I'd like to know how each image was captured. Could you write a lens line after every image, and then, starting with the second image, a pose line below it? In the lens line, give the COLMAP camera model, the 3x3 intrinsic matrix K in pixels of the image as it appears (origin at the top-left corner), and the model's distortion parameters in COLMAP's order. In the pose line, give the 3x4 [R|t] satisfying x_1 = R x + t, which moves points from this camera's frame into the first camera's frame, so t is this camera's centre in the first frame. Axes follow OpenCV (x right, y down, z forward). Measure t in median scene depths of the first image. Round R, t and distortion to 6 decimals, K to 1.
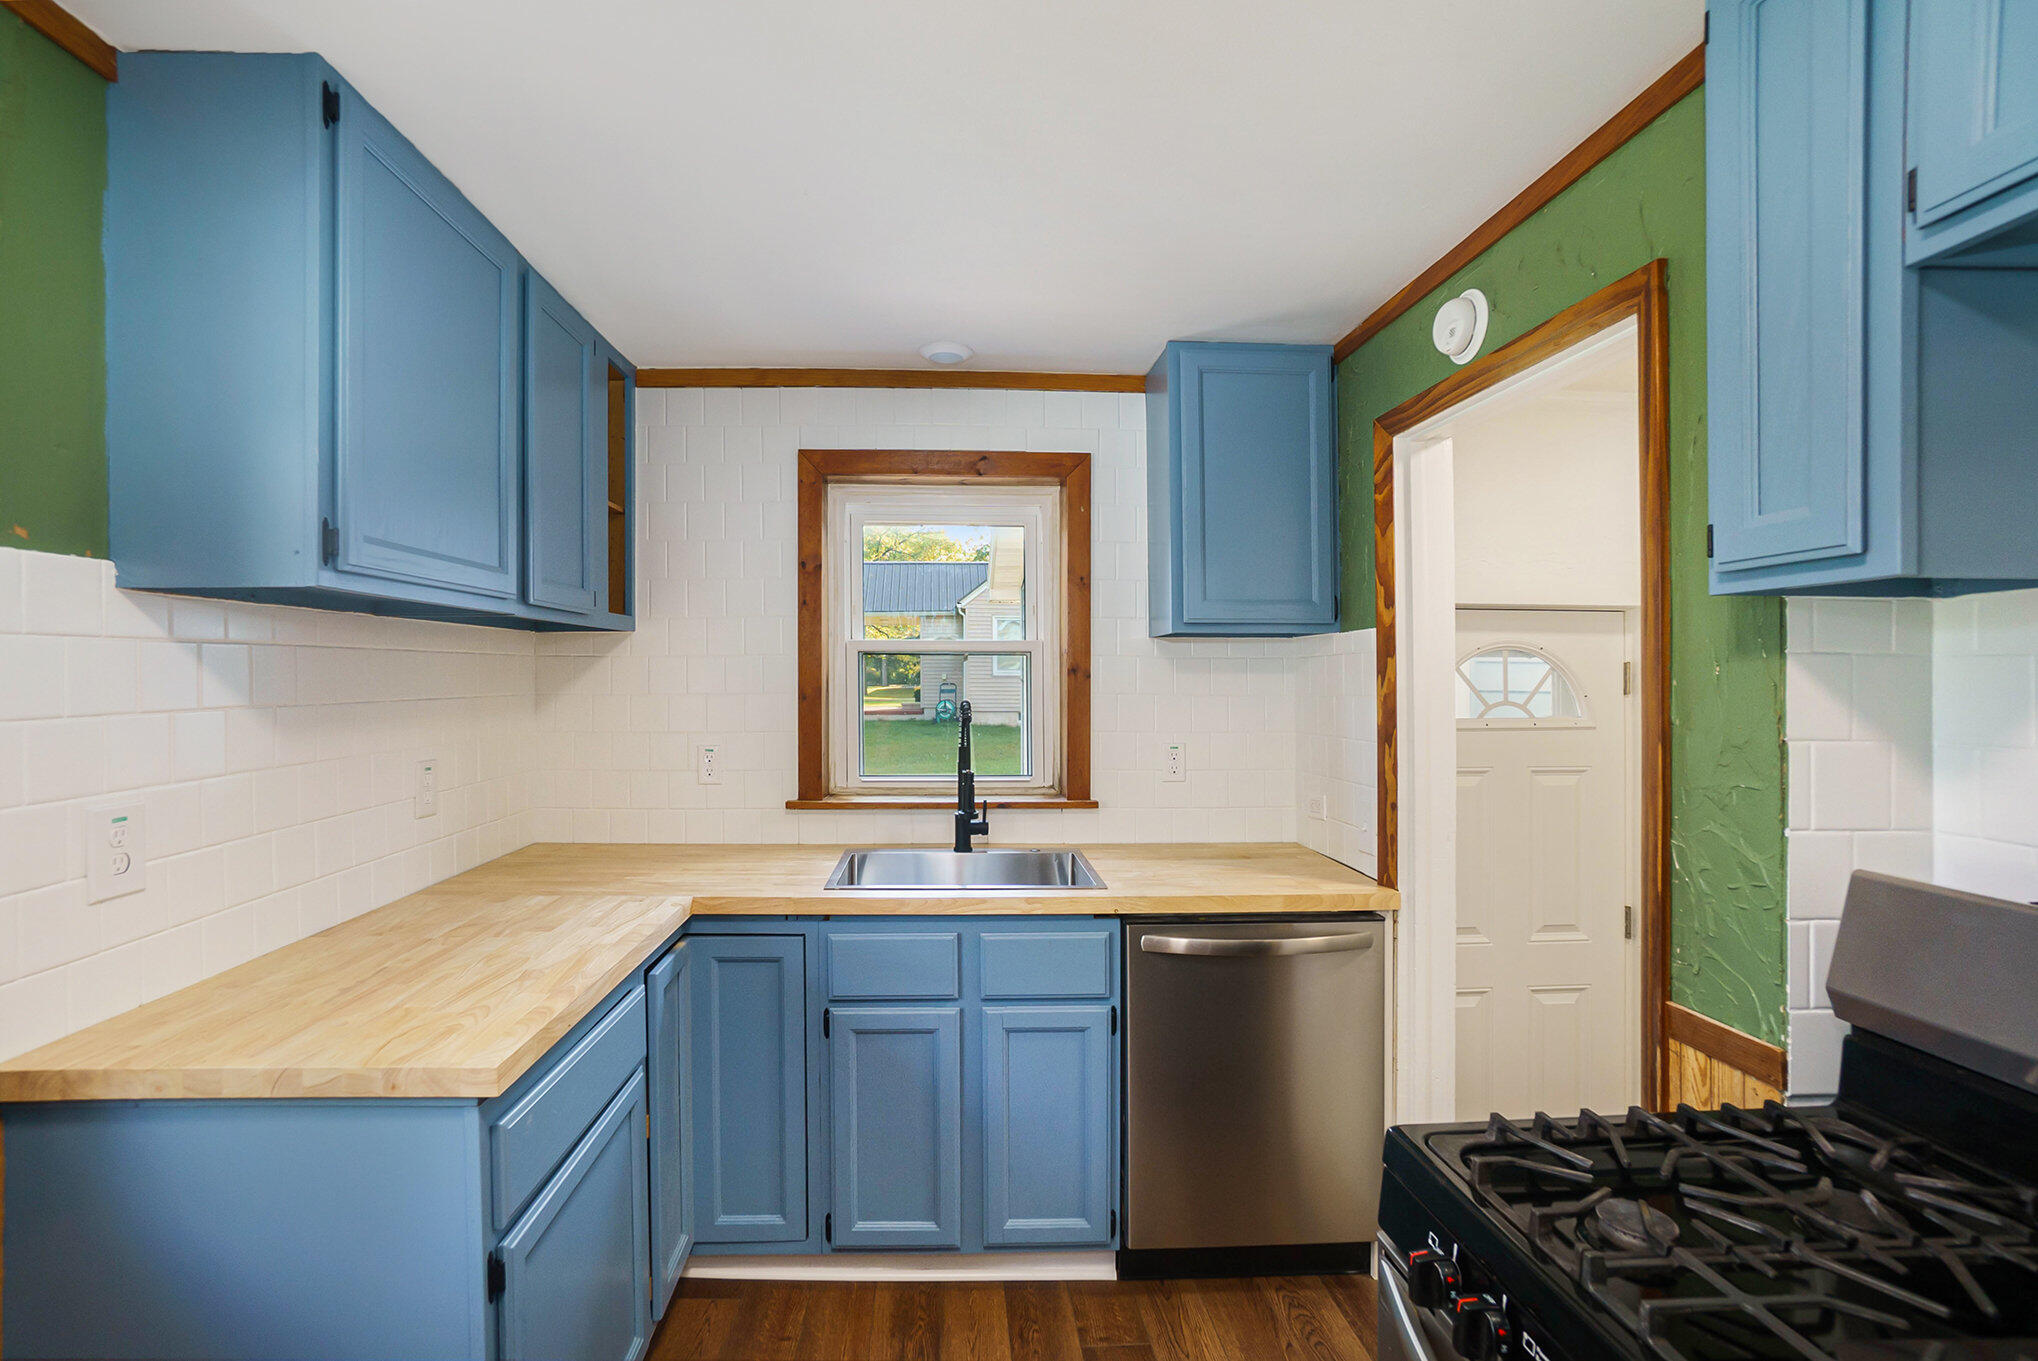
lens RADIAL K [[870.0, 0, 1016.0], [0, 870.0, 672.6], [0, 0, 1]] dist [-0.059381, 0.023301]
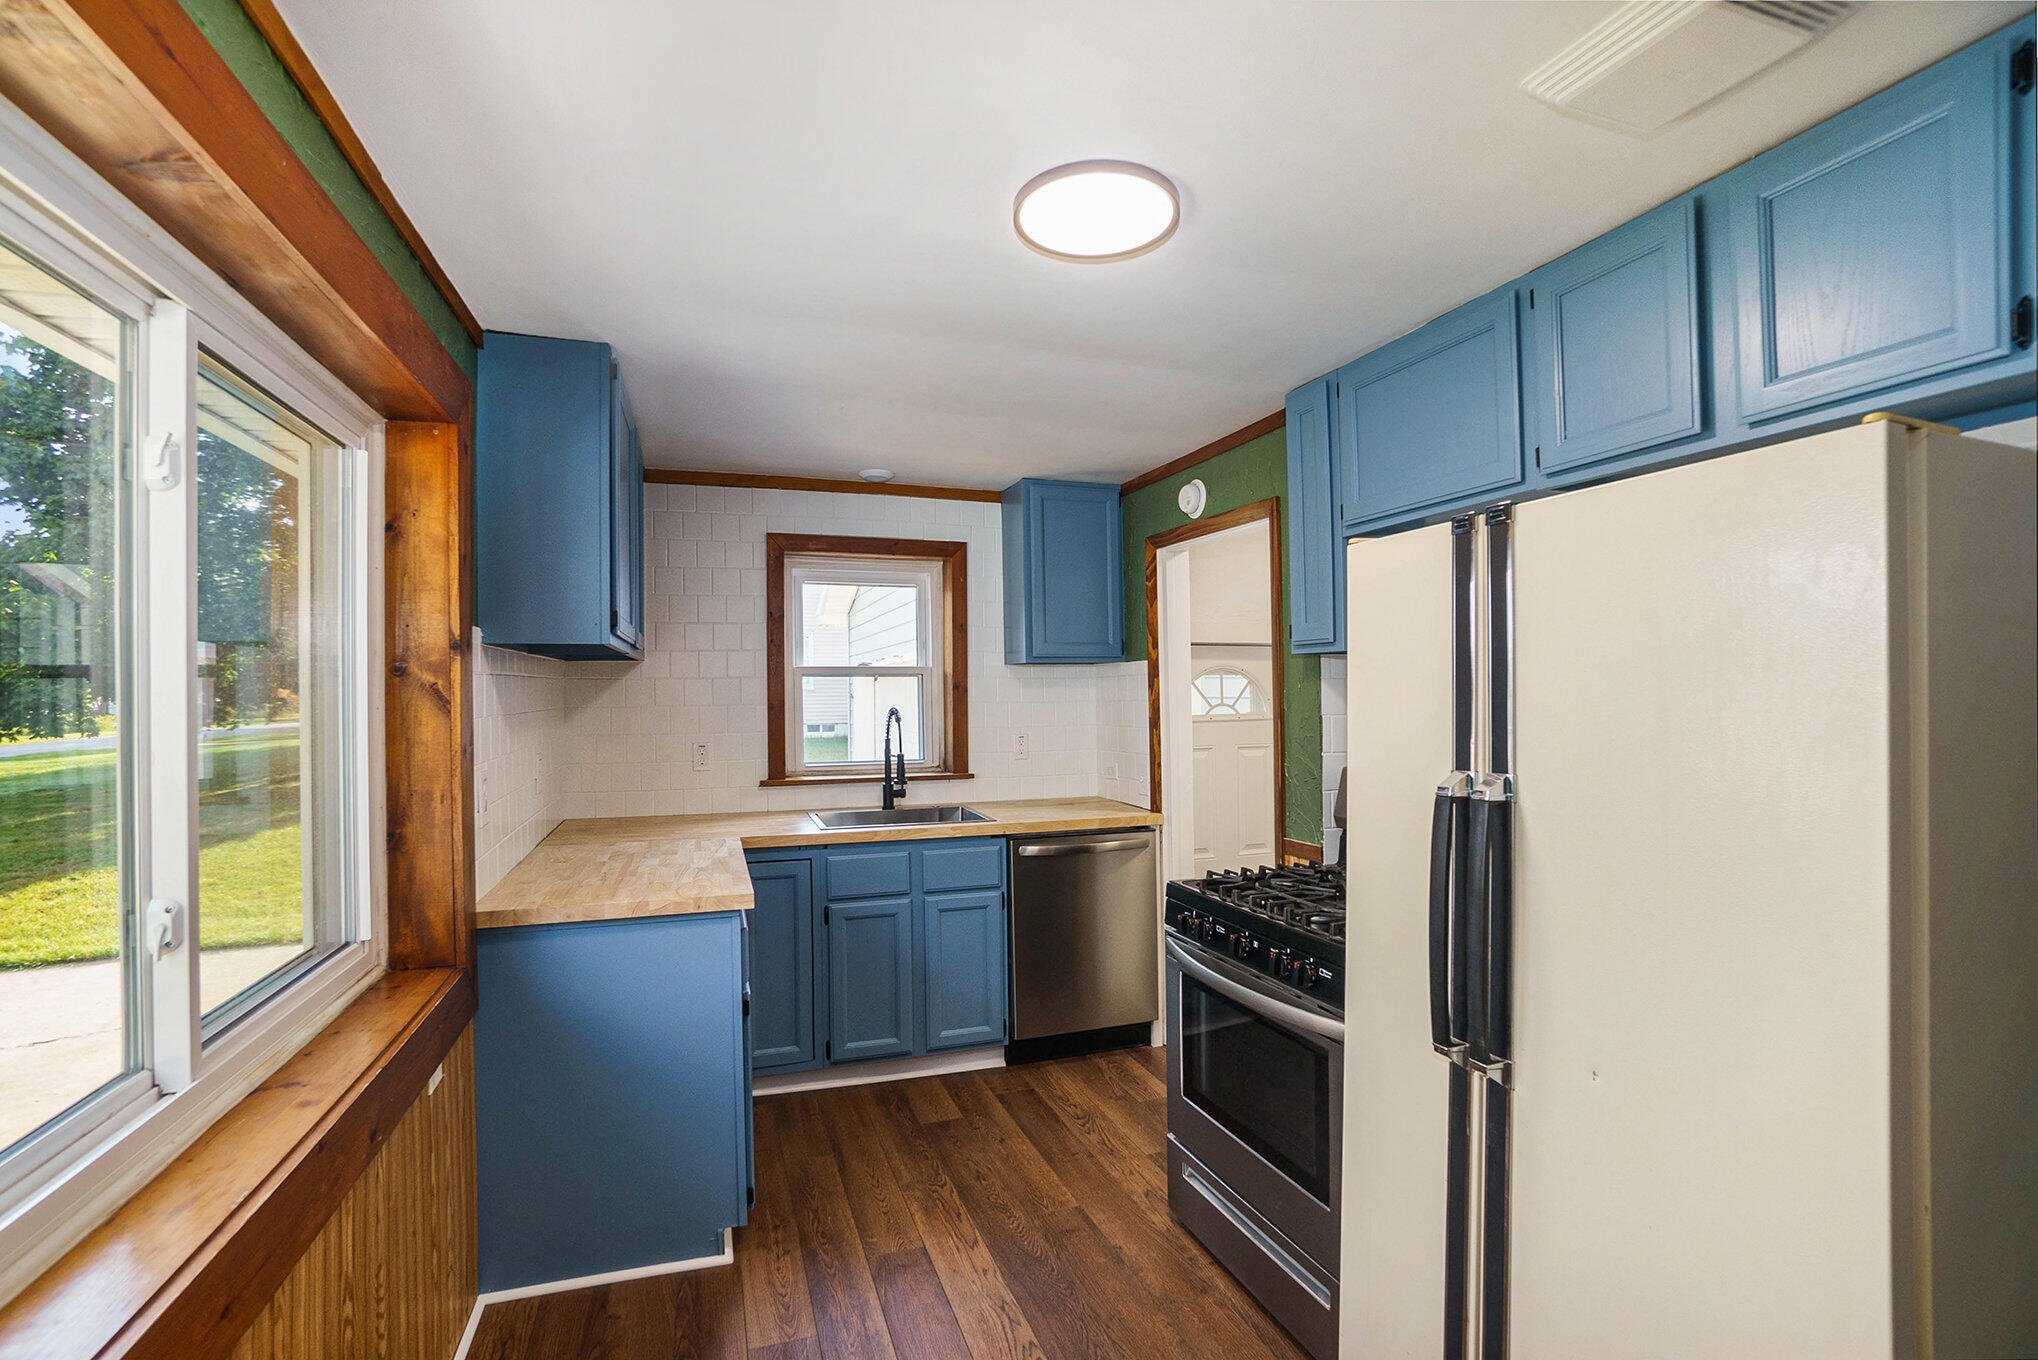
lens RADIAL K [[870.0, 0, 1016.0], [0, 870.0, 672.1], [0, 0, 1]] dist [-0.059381, 0.023301]
pose [[0.962694, -0.005829, 0.270530, -0.303021], [0.009742, 0.999866, -0.013124, -0.008864], [-0.270417, 0.015270, 0.962622, -0.593079]]
